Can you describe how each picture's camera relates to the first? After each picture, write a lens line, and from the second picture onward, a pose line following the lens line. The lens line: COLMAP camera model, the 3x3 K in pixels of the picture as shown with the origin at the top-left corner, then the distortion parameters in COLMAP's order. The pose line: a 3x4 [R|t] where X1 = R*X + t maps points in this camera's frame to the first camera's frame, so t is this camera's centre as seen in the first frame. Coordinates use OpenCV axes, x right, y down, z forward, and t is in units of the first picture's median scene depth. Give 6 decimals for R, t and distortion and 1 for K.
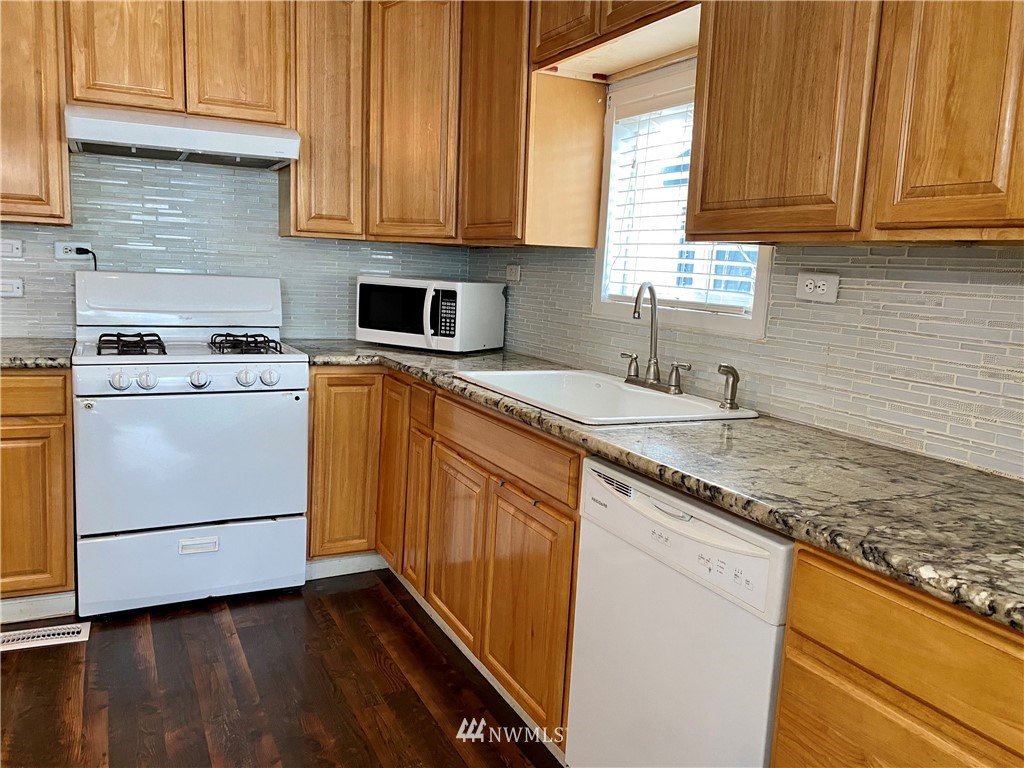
lens RADIAL K [[794.0, 0, 512.0], [0, 794.0, 384.0], [0, 0, 1]] dist [0.024676, -0.009926]
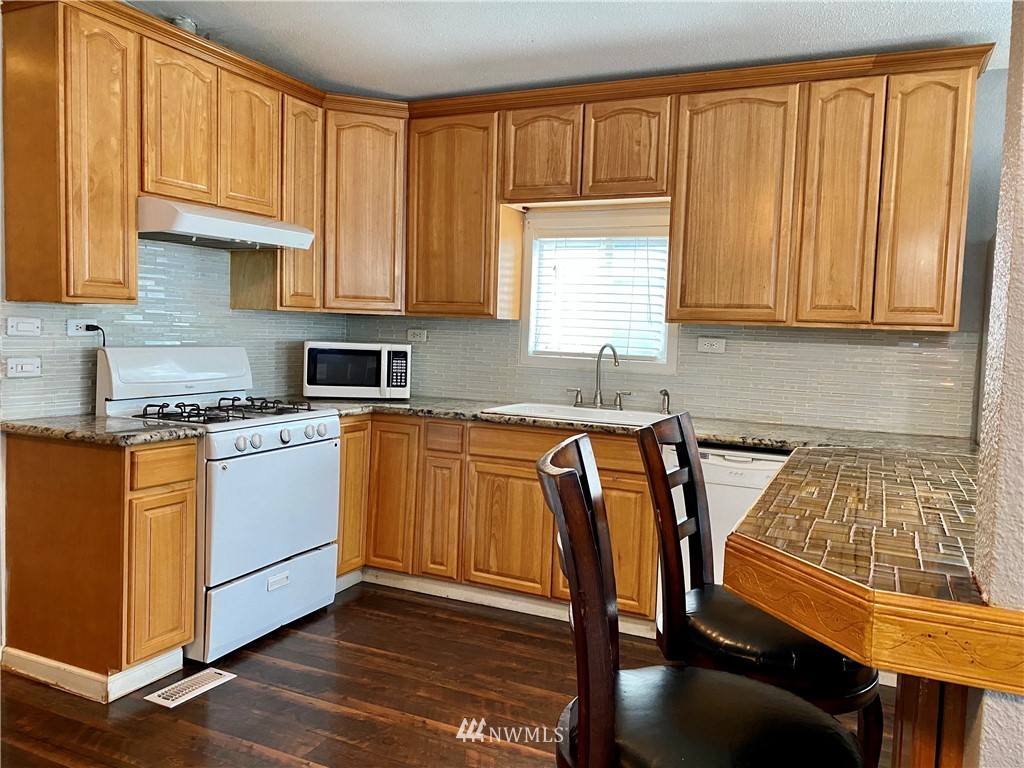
lens RADIAL K [[794.0, 0, 512.0], [0, 794.0, 384.0], [0, 0, 1]] dist [0.024676, -0.009926]
pose [[0.778821, -0.064962, 0.623873, -0.801131], [0.094562, 0.995415, -0.014398, -0.031439], [-0.620077, 0.070208, 0.781393, -0.125933]]
